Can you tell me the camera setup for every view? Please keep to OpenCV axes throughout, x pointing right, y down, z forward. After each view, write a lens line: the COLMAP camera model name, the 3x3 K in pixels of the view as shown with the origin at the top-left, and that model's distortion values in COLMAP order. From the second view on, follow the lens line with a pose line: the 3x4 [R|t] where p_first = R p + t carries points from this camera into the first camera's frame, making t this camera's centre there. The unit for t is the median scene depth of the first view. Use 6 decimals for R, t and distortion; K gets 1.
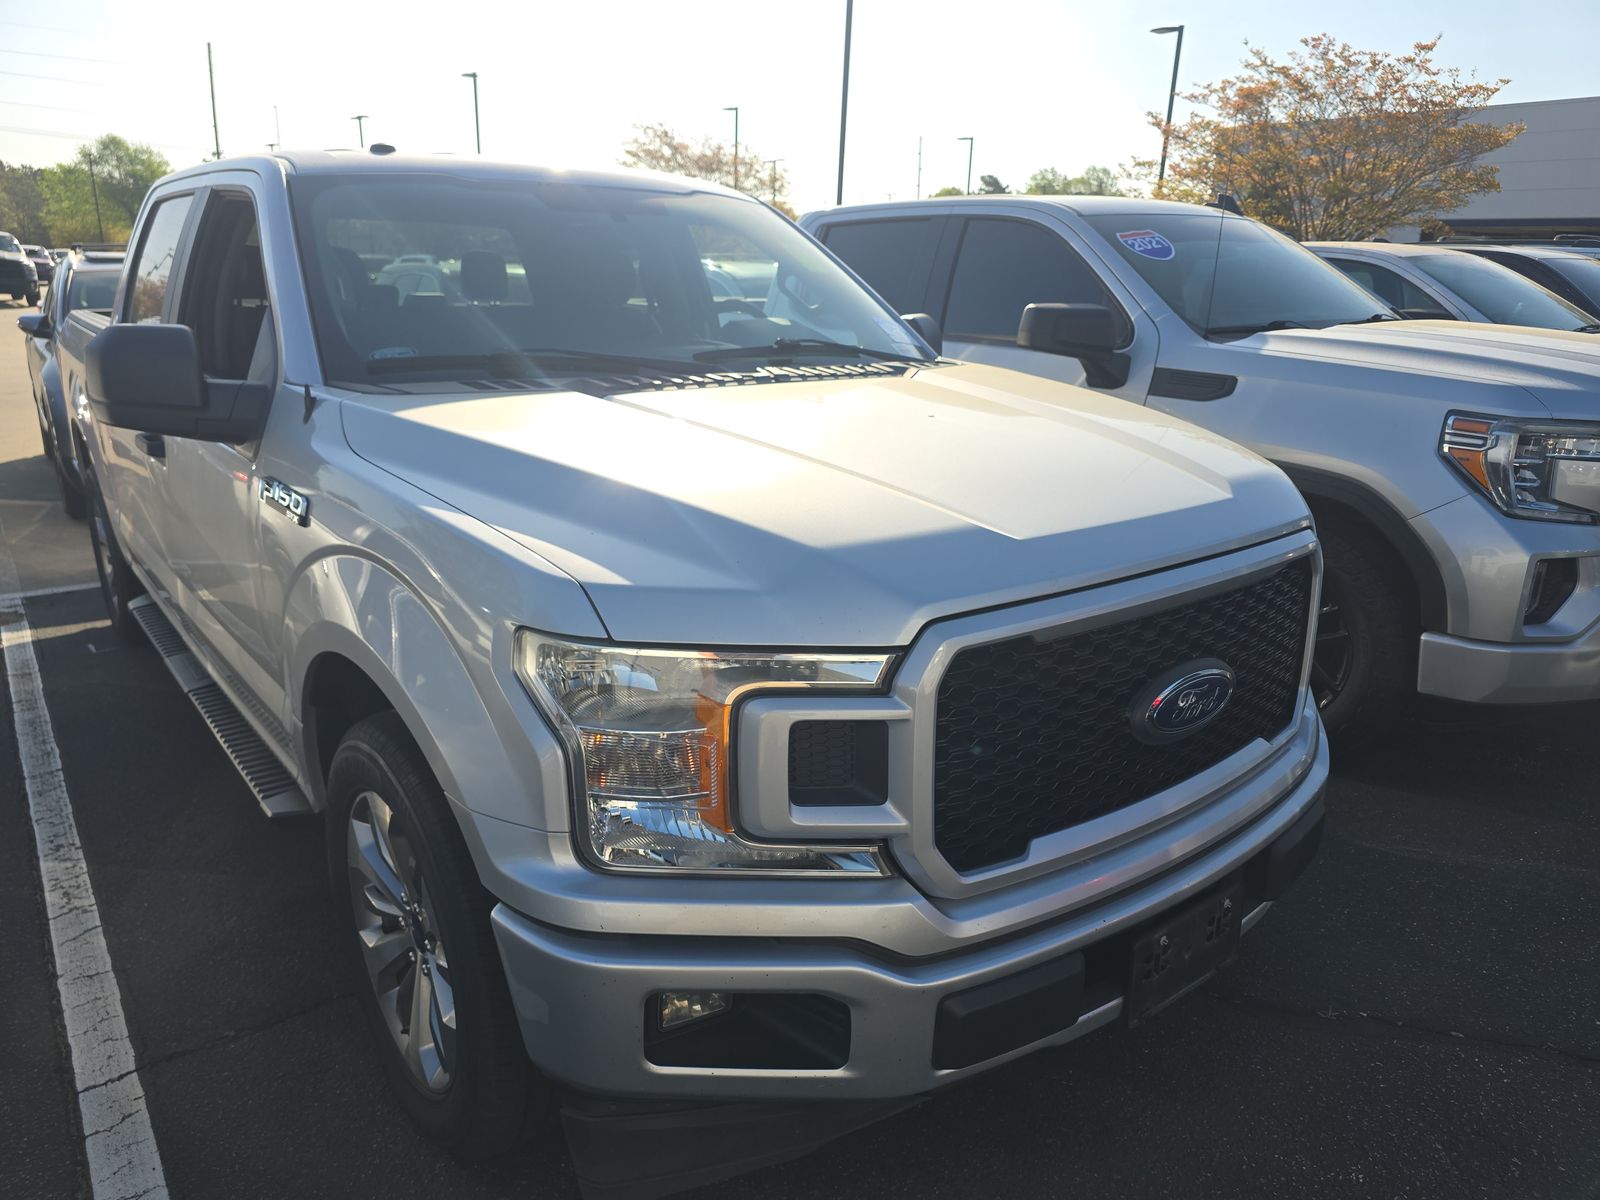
lens RADIAL K [[1071.1, 0, 801.9], [0, 1071.1, 603.4], [0, 0, 1]] dist [0.044128, -0.042824]
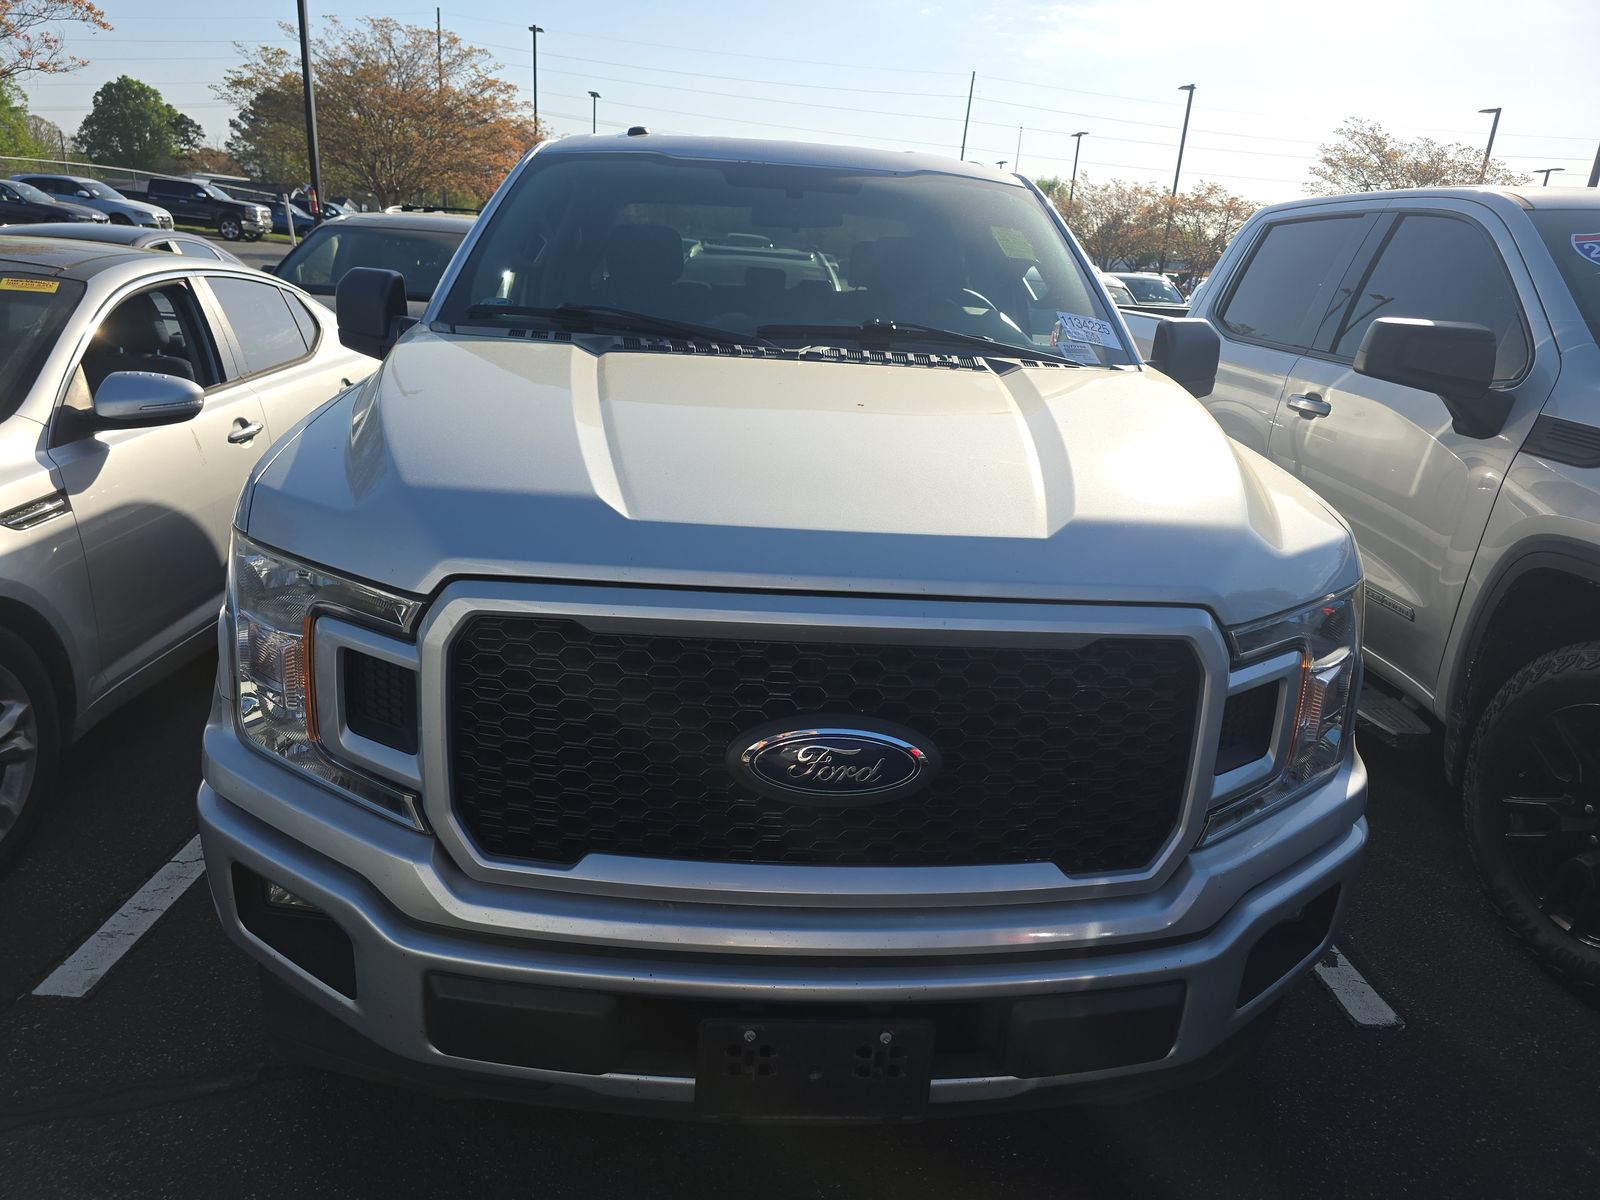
lens RADIAL K [[1071.1, 0, 801.9], [0, 1071.1, 603.4], [0, 0, 1]] dist [0.044128, -0.042824]
pose [[0.819433, 0.207993, -0.534105, 0.449880], [-0.214782, 0.975366, 0.050309, -0.037449], [0.531411, 0.073491, 0.843920, 0.185351]]
